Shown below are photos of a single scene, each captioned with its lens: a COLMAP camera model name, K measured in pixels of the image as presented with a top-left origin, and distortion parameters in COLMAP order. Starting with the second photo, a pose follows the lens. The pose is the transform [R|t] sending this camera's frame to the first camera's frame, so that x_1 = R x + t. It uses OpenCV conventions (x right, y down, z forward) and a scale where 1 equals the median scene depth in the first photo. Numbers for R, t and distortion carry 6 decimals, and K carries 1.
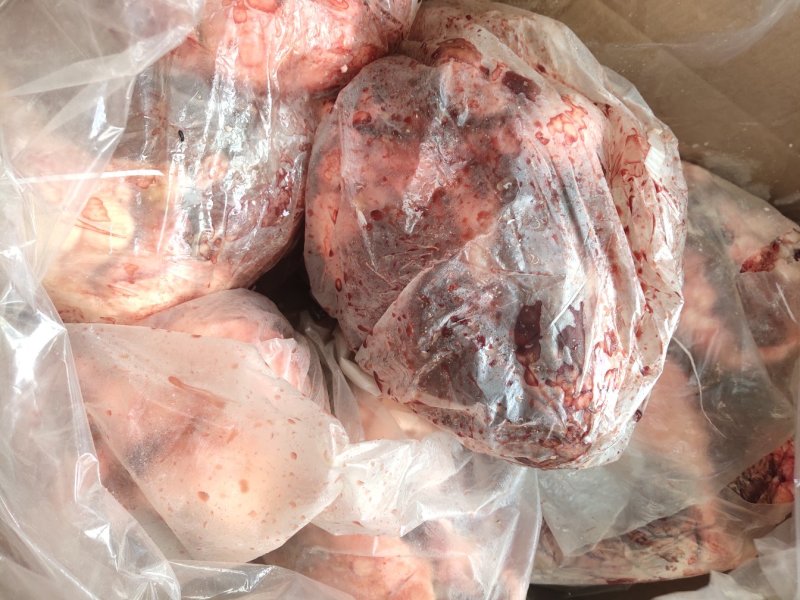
lens RADIAL K [[626.3, 0, 400.0], [0, 626.3, 300.0], [0, 0, 1]] dist [0.009848, 0.002445]
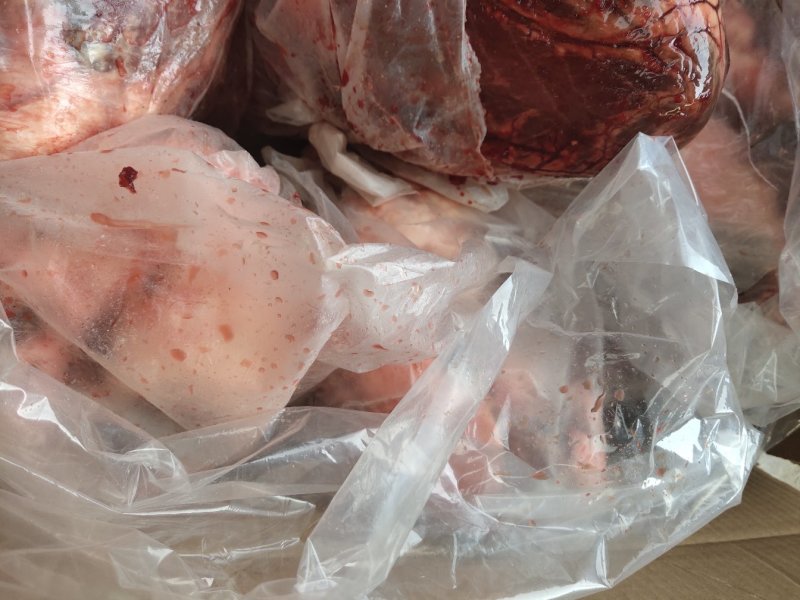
lens RADIAL K [[601.8, 0, 388.8], [0, 601.8, 298.7], [0, 0, 1]] dist [0.008085, 0.002321]
pose [[0.971567, -0.231584, -0.049254, -0.004841], [0.235969, 0.964155, 0.121342, 0.207911], [0.019388, -0.129514, 0.991388, 0.258687]]
